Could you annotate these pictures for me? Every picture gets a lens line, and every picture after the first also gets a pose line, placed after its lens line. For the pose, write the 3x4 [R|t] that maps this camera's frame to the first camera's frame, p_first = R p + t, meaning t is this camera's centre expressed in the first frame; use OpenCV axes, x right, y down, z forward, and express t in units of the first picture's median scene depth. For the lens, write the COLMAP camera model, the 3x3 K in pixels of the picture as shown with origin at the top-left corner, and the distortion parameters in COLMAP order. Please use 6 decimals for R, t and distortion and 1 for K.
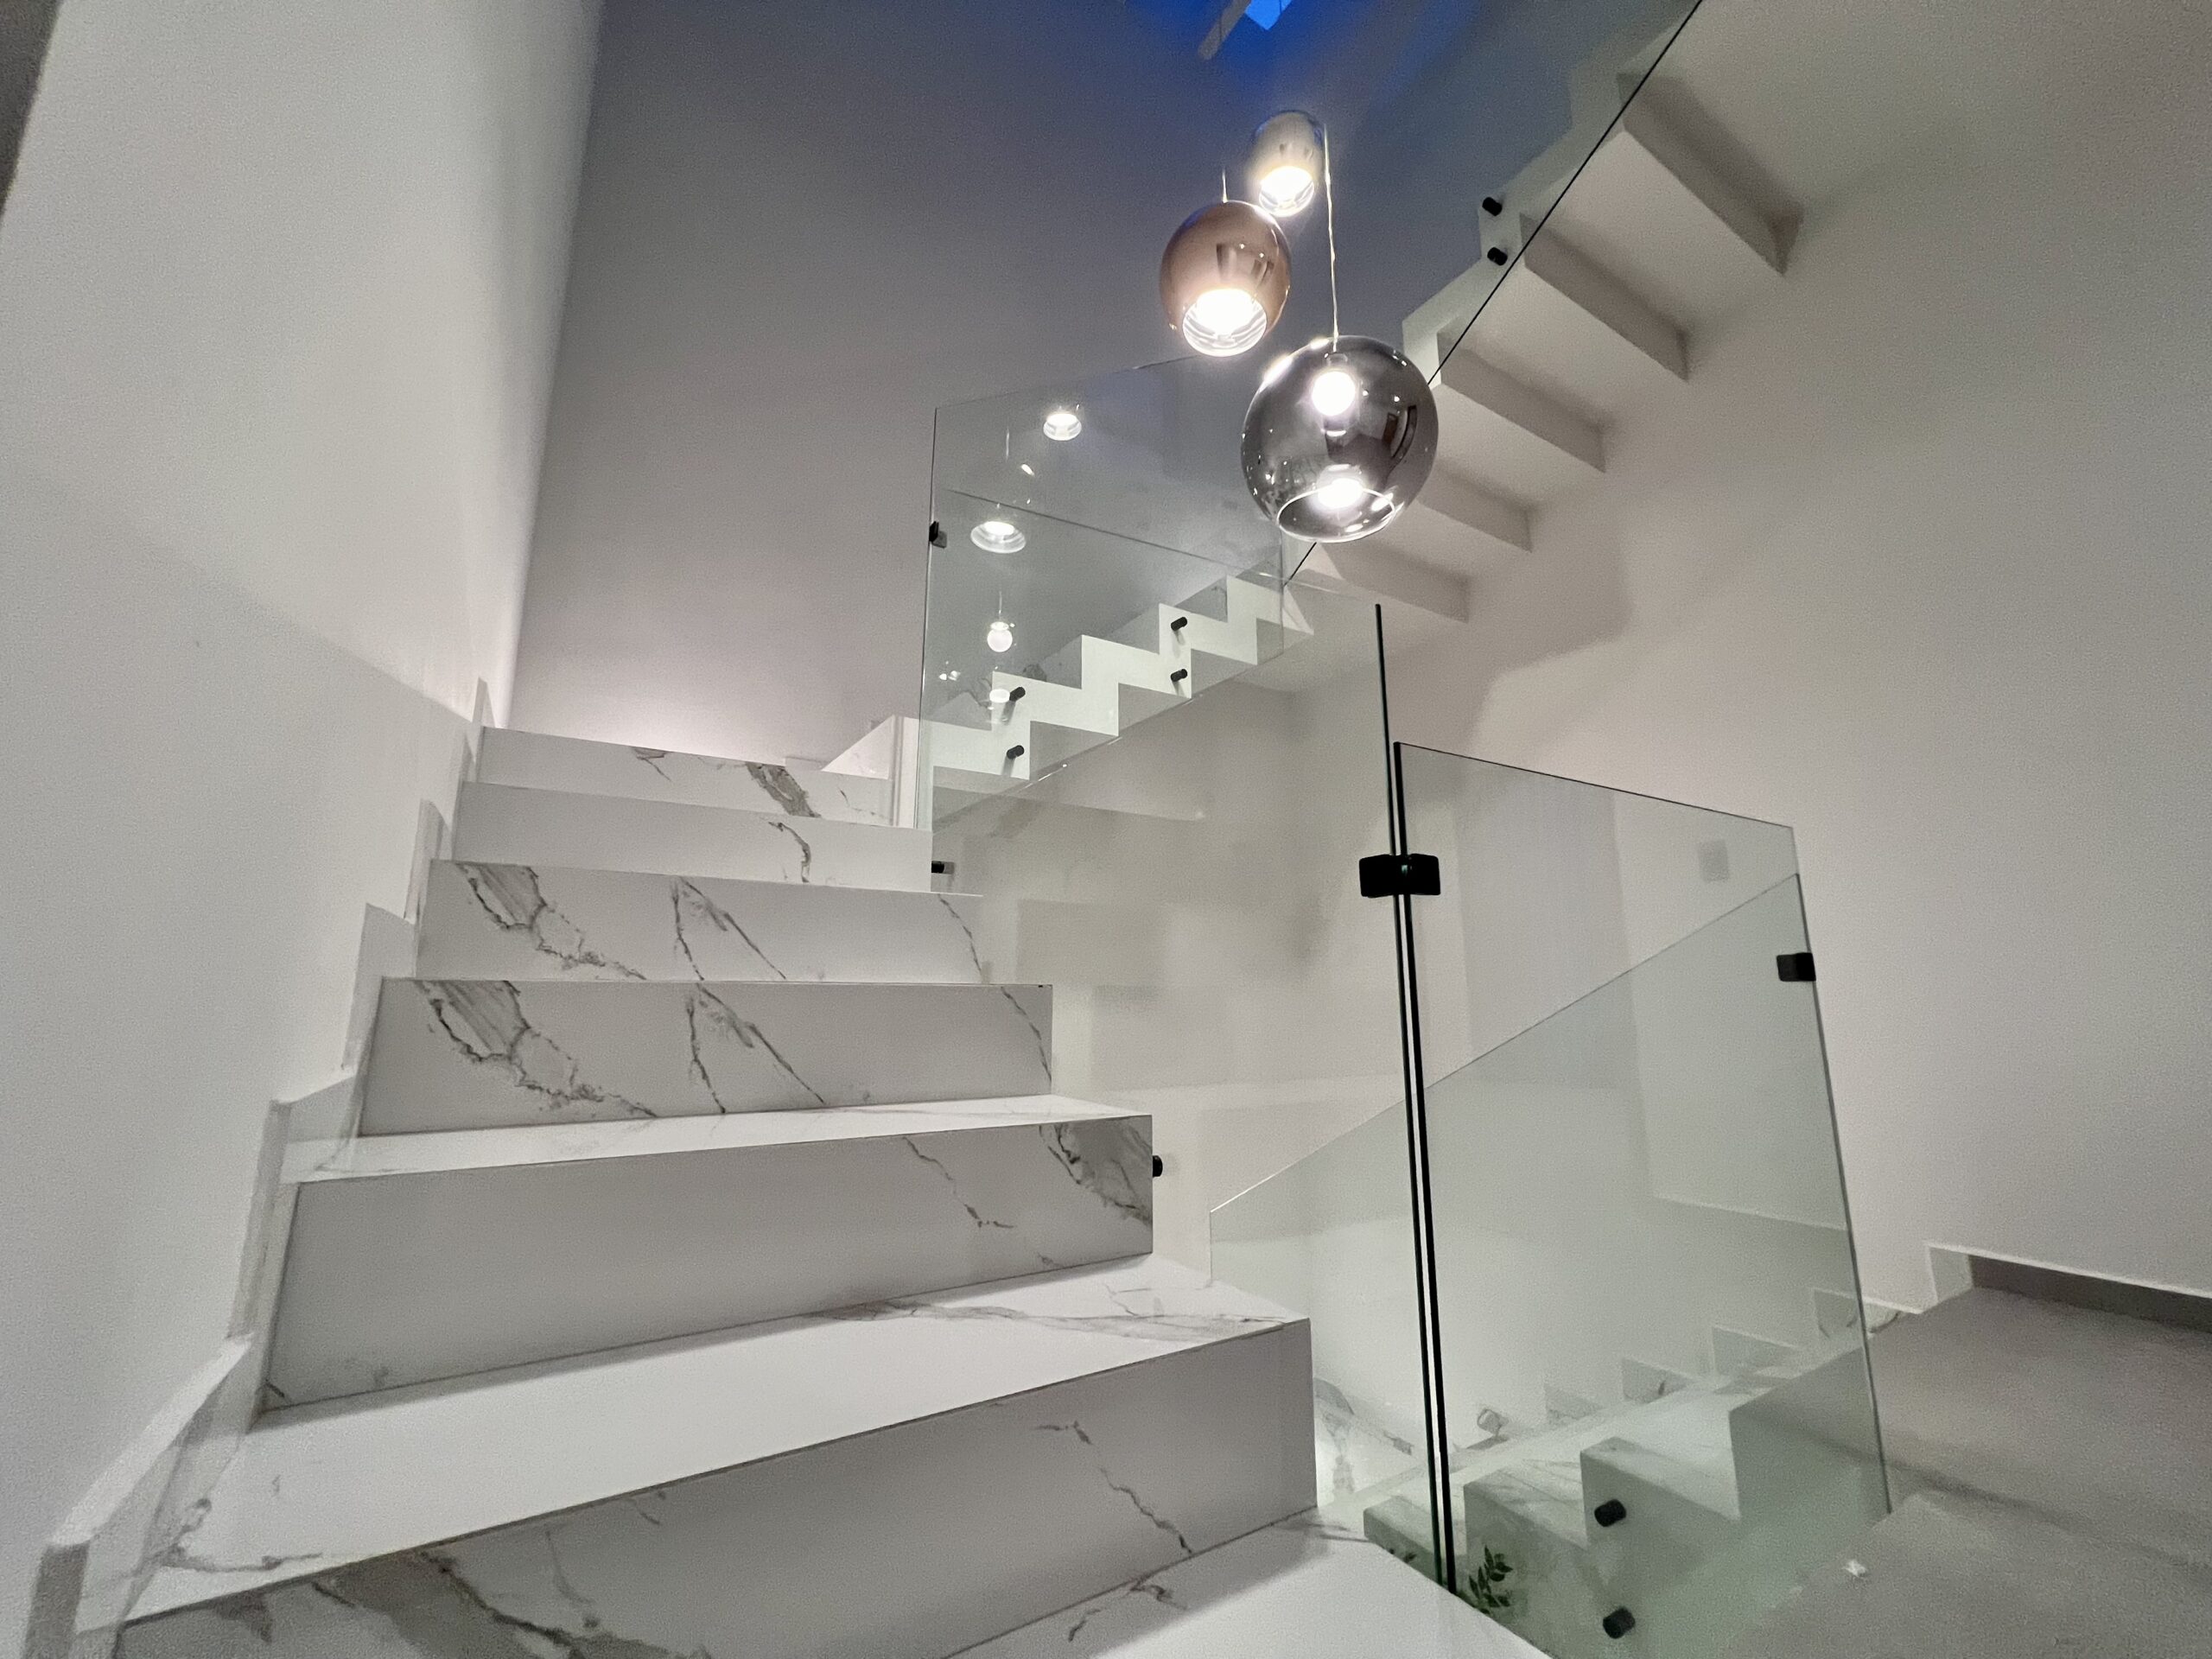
lens RADIAL K [[888.0, 0, 1095.5], [0, 888.0, 825.2], [0, 0, 1]] dist [-0.009338, -0.000439]
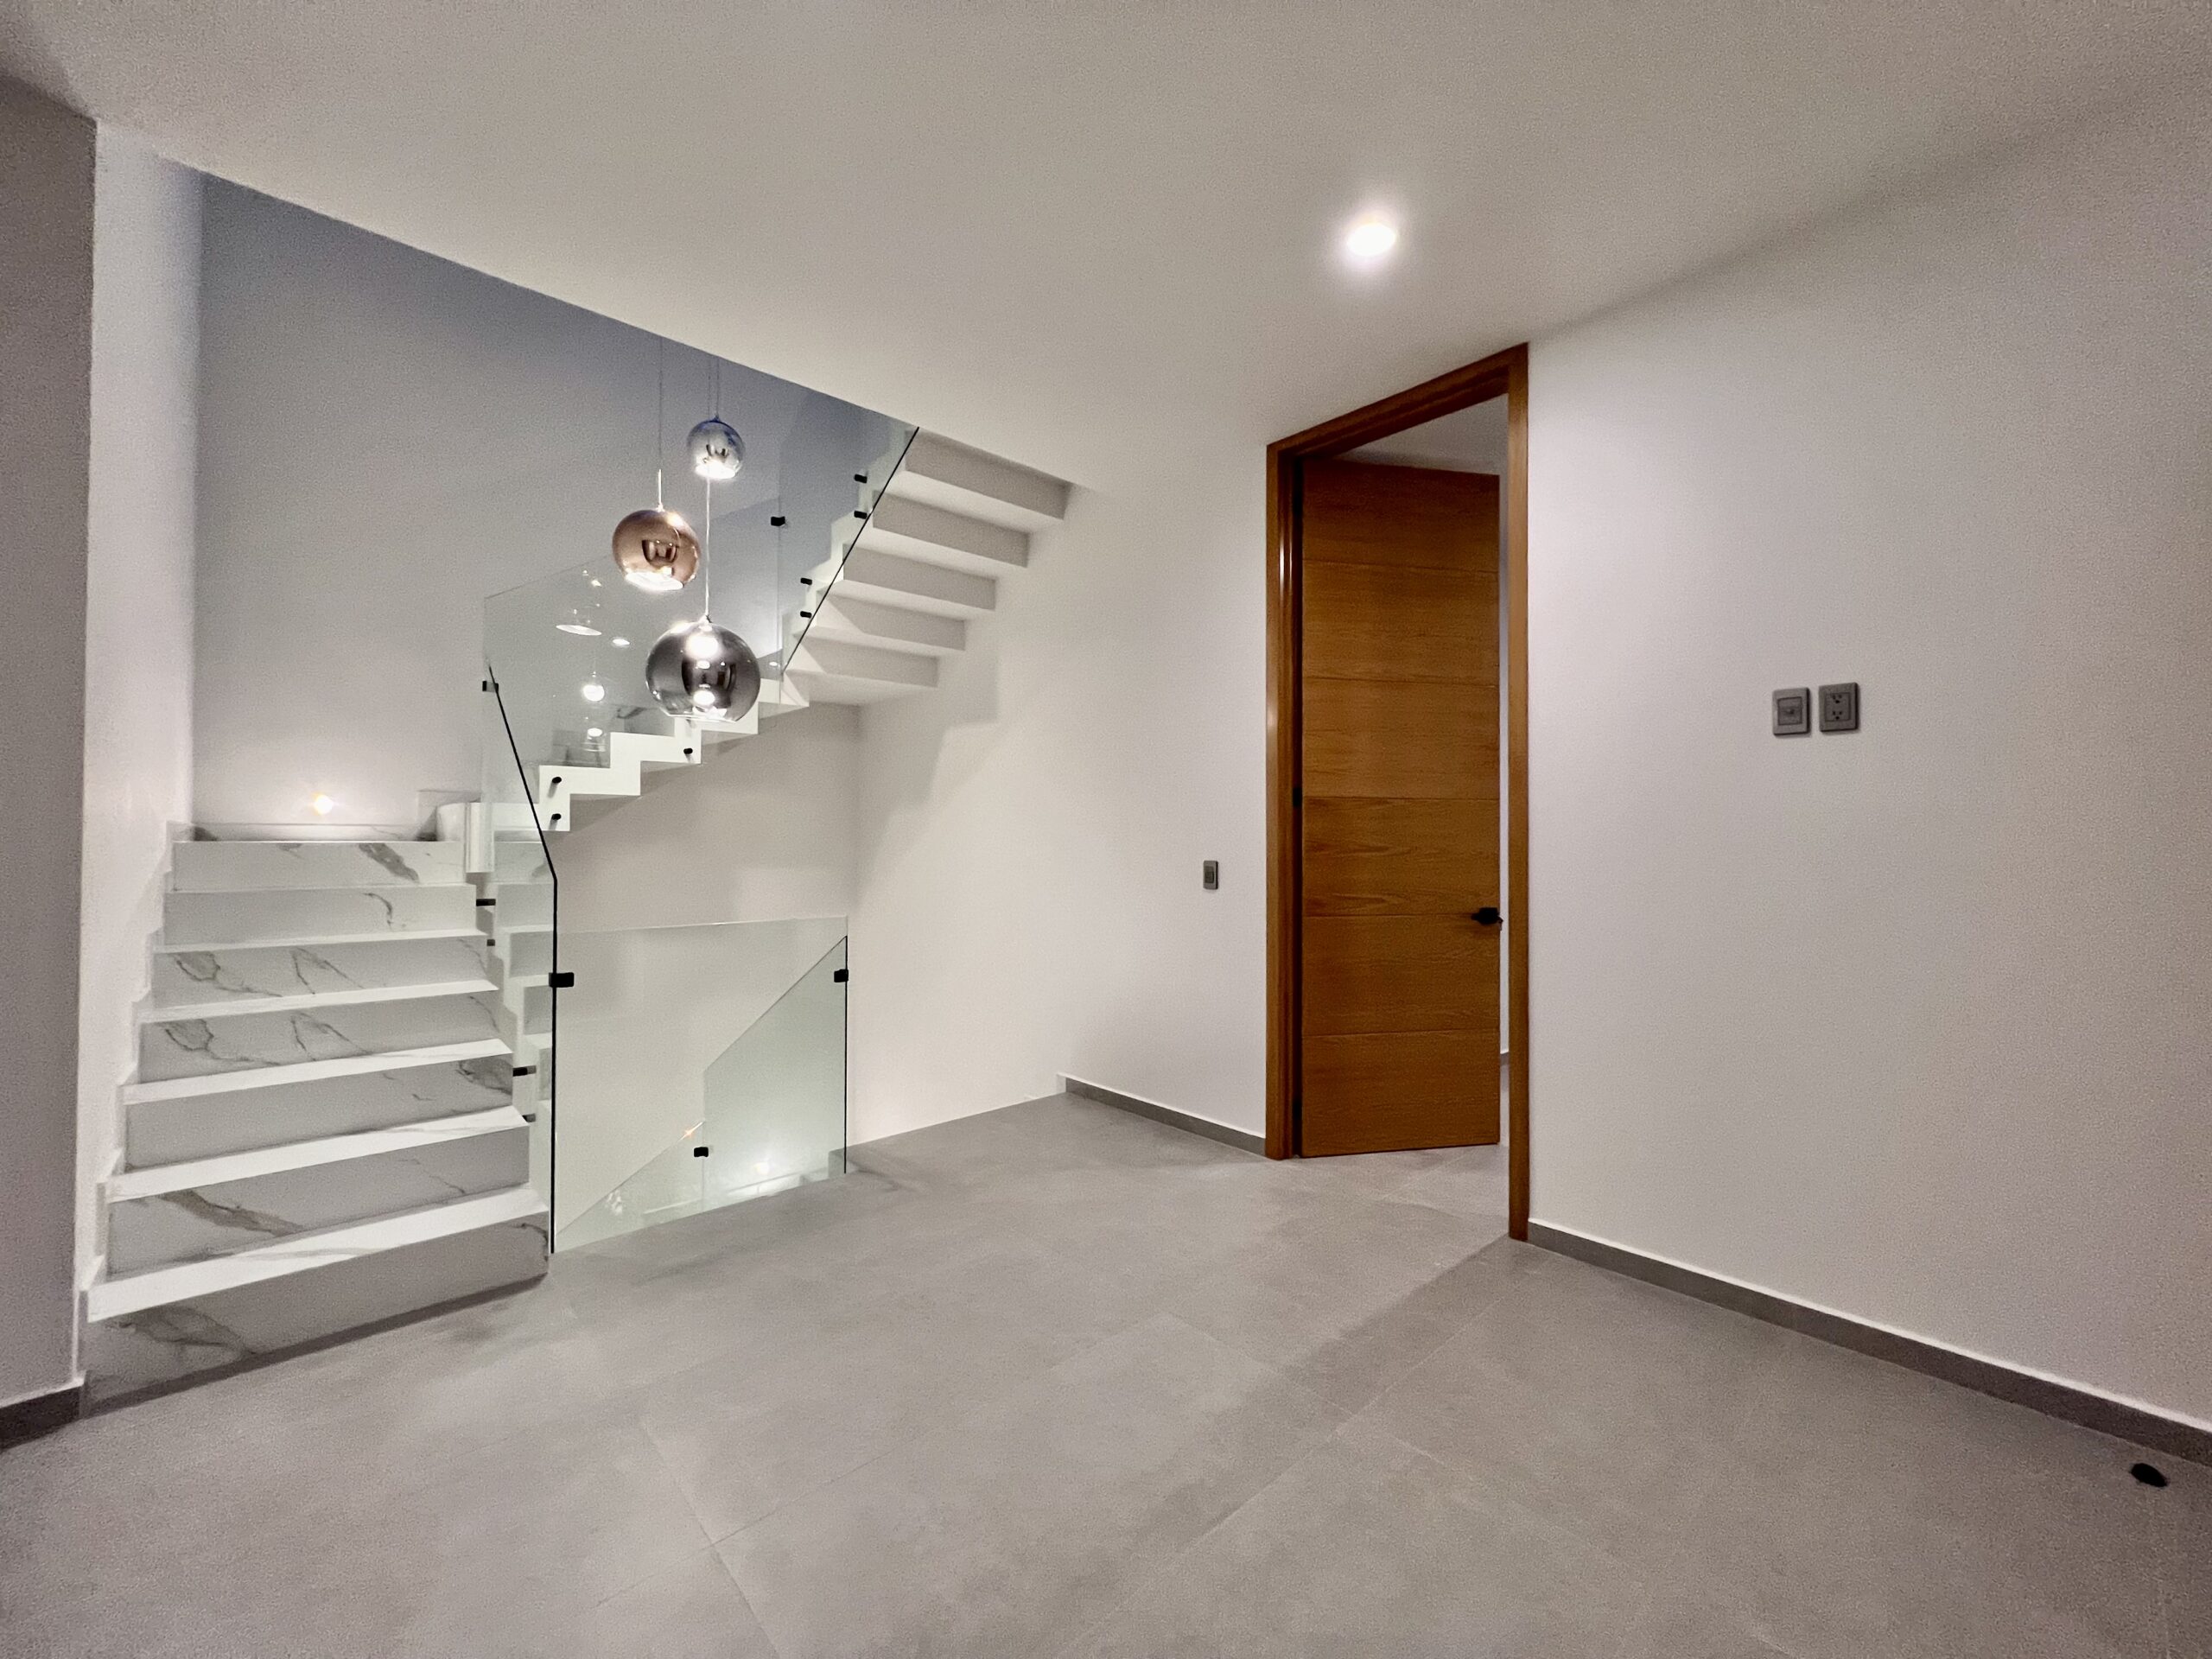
lens RADIAL K [[888.0, 0, 1115.5], [0, 888.0, 830.3], [0, 0, 1]] dist [-0.009338, -0.000439]
pose [[0.981109, 0.000246, 0.193454, 1.019048], [-0.035690, 0.983064, 0.179755, -0.650424], [-0.190133, -0.183263, 0.964502, -1.307544]]
